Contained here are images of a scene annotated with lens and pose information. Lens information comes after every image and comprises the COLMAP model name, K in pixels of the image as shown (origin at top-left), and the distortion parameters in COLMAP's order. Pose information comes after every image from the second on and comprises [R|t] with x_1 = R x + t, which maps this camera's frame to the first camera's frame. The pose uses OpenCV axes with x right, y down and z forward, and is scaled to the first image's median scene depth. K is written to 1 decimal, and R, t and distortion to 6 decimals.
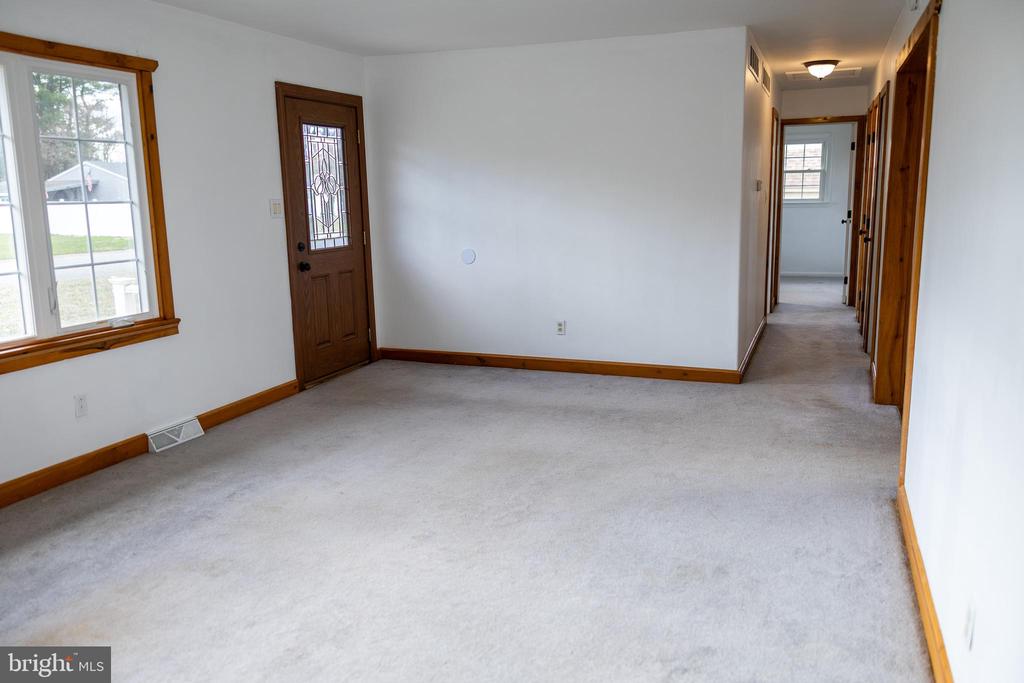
lens RADIAL K [[820.1, 0, 512.0], [0, 820.1, 341.5], [0, 0, 1]] dist [0.002249, 0.005749]
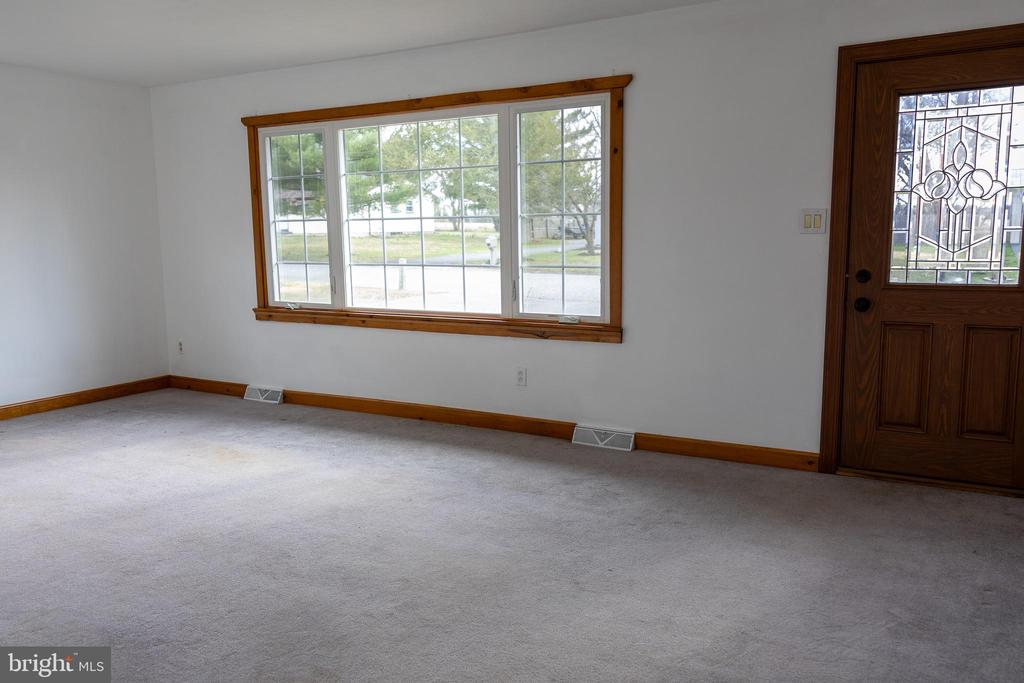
lens RADIAL K [[820.1, 0, 512.0], [0, 820.1, 341.5], [0, 0, 1]] dist [0.002249, 0.005749]
pose [[-0.171808, 0.150694, -0.973537, 0.618487], [-0.161942, 0.970467, 0.178798, -0.176921], [0.971729, 0.188375, -0.142330, 1.052045]]
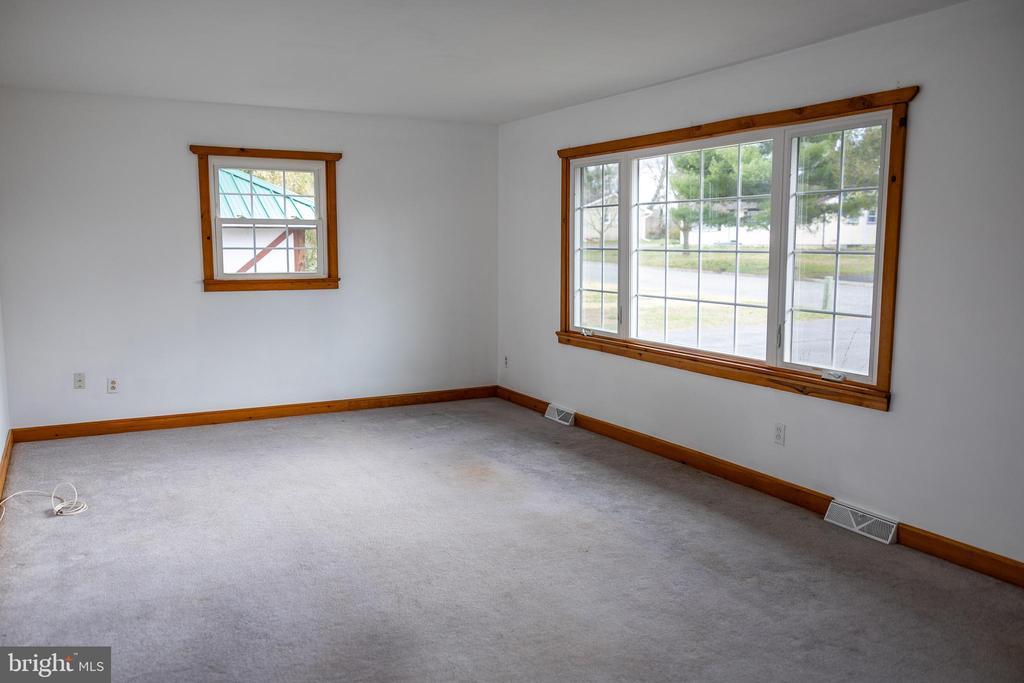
lens RADIAL K [[820.1, 0, 512.0], [0, 820.1, 341.5], [0, 0, 1]] dist [0.002249, 0.005749]
pose [[-0.655388, 0.104666, -0.748005, 0.472536], [-0.128268, 0.960542, 0.246792, -0.243062], [0.744321, 0.257690, -0.616103, 1.257546]]
